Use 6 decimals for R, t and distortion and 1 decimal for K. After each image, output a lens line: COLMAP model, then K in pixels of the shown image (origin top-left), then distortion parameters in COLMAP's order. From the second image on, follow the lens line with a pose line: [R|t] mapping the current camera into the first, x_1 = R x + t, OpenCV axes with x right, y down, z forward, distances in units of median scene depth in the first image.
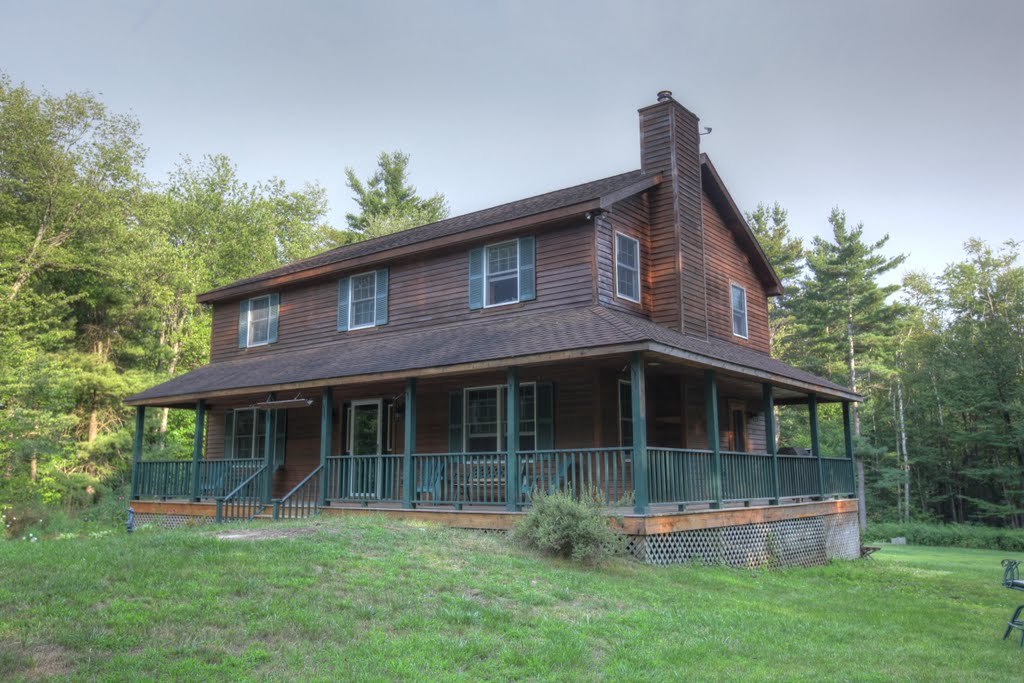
lens RADIAL K [[853.4, 0, 509.7], [0, 853.4, 340.4], [0, 0, 1]] dist [-0.018328, 0.113460]
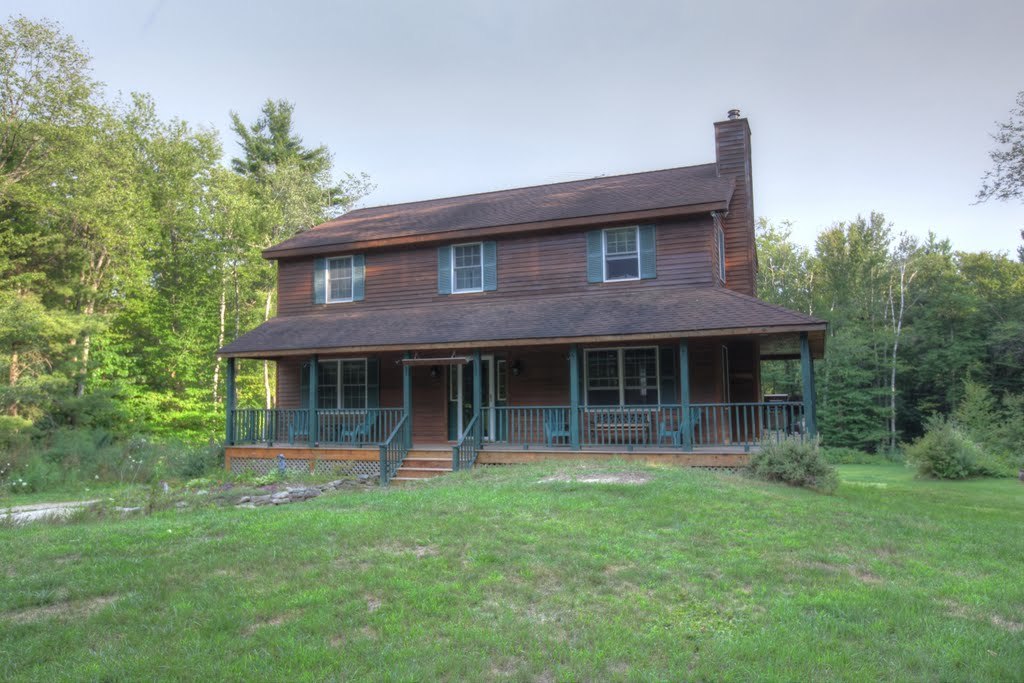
lens RADIAL K [[789.6, 0, 512.0], [0, 789.6, 341.5], [0, 0, 1]] dist [-0.036912, 0.102432]
pose [[0.961330, 0.014112, 0.275038, -0.403266], [-0.034881, 0.996883, 0.070769, -0.025648], [-0.273182, -0.077626, 0.958825, -0.024815]]
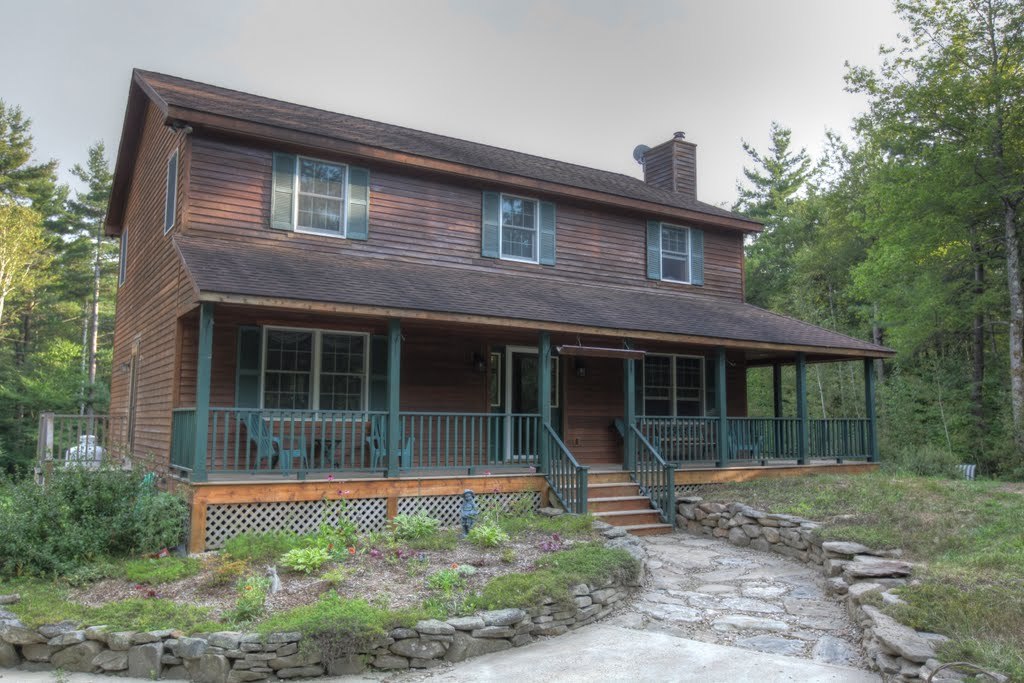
lens RADIAL K [[789.6, 0, 512.0], [0, 789.6, 341.5], [0, 0, 1]] dist [-0.036912, 0.102432]
pose [[0.343943, 0.101914, 0.933443, -0.897773], [-0.162494, 0.985554, -0.047729, 0.102336], [-0.924824, -0.135263, 0.355535, 0.717665]]
